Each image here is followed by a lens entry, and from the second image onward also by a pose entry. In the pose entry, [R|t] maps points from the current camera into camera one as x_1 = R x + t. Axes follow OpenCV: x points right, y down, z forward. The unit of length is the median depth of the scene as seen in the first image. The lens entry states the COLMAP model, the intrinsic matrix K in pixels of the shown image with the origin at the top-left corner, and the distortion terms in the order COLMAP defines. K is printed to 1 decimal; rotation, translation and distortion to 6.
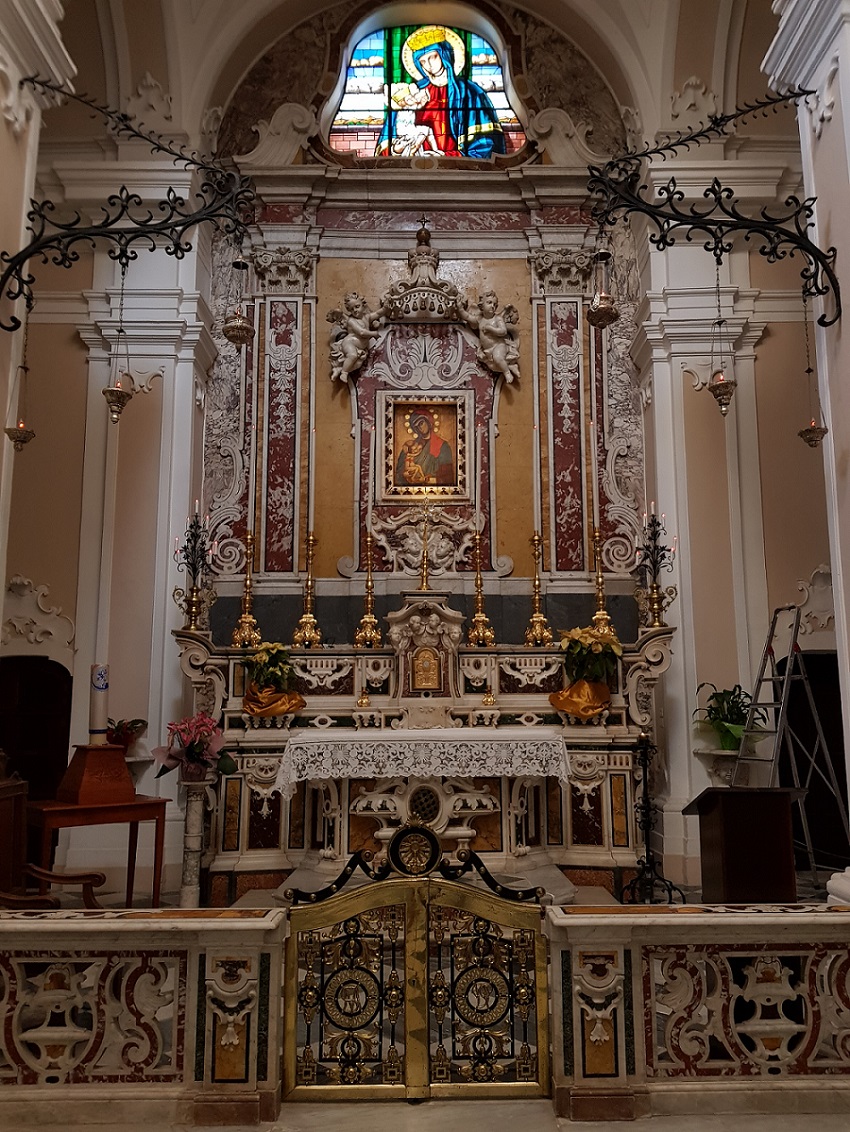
lens RADIAL K [[939.5, 0, 427.8], [0, 939.5, 567.7], [0, 0, 1]] dist [0.031955, -0.064312]
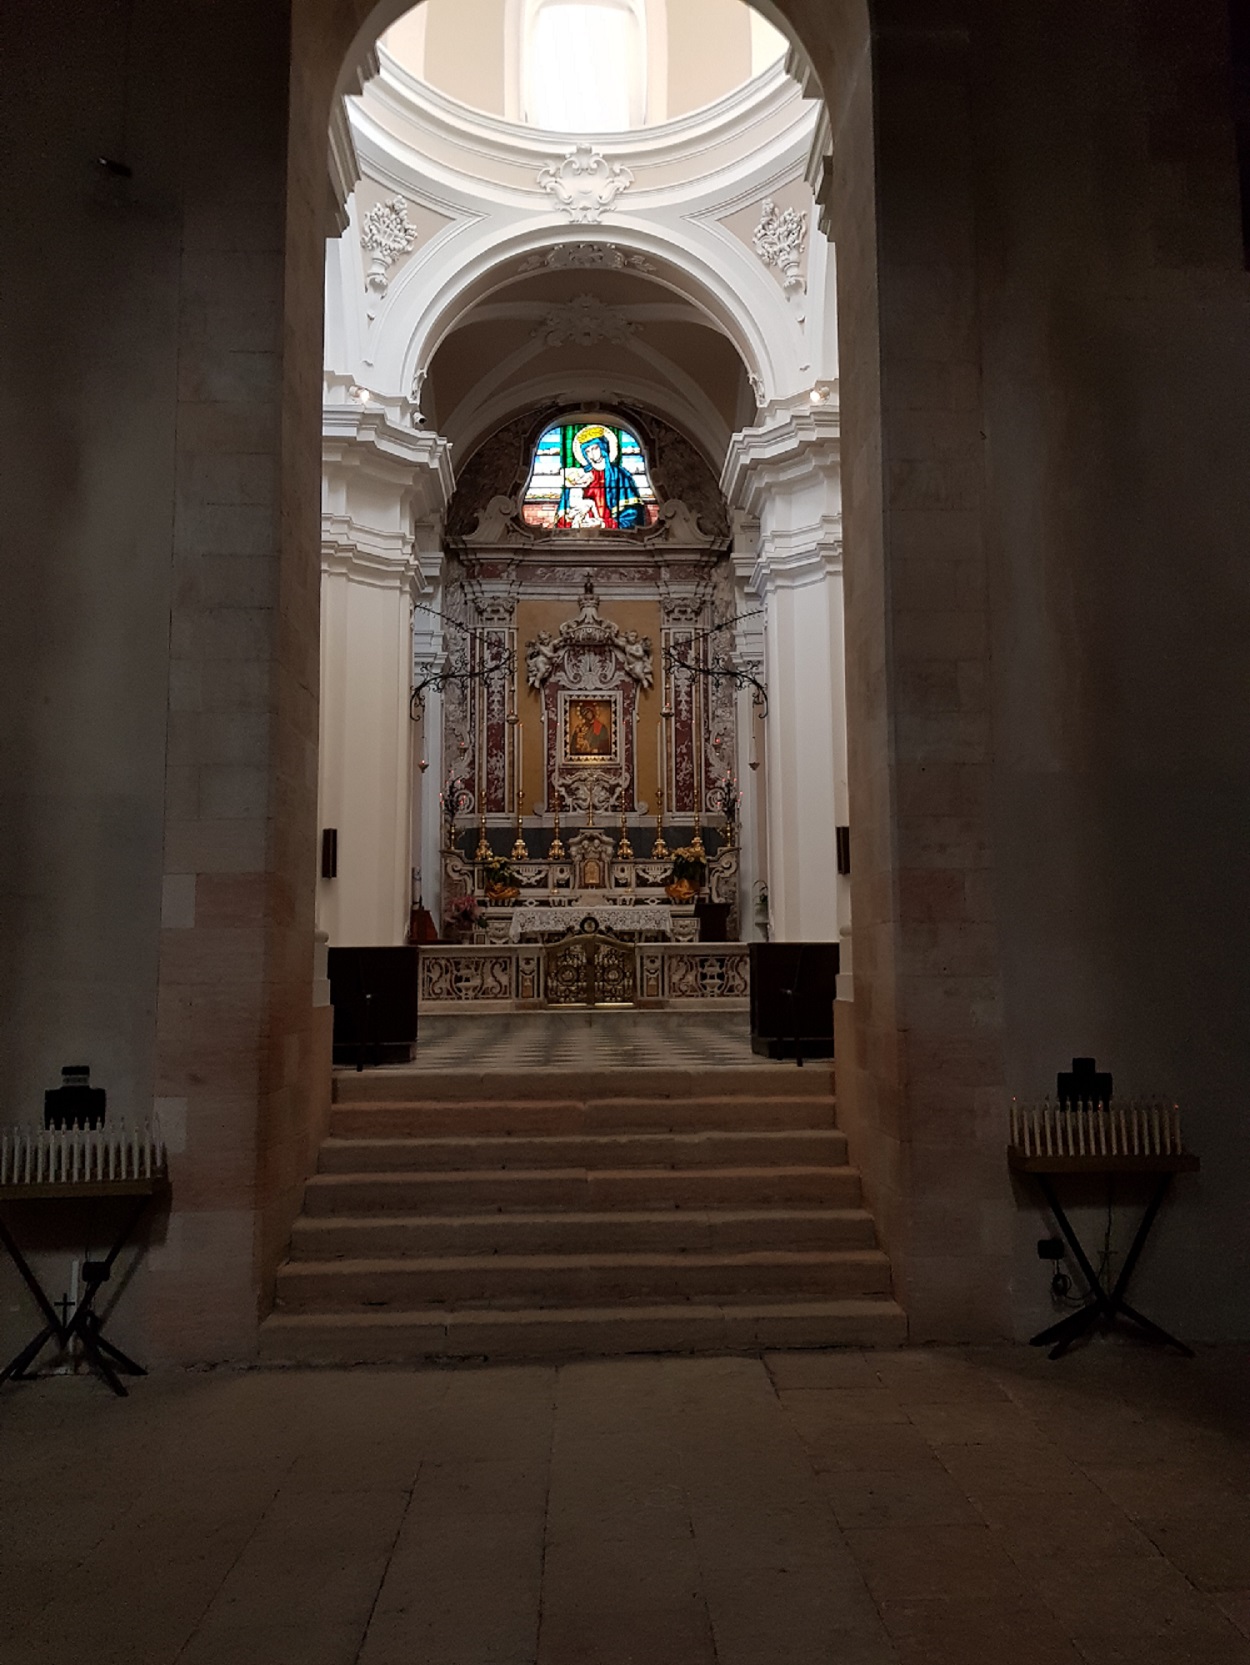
lens RADIAL K [[1381.9, 0, 623.6], [0, 1381.9, 834.8], [0, 0, 1]] dist [0.031955, -0.064312]
pose [[0.999668, -0.002535, 0.025644, -0.006792], [0.001303, 0.998851, 0.047916, -0.065212], [-0.025736, -0.047867, 0.998522, -1.234837]]
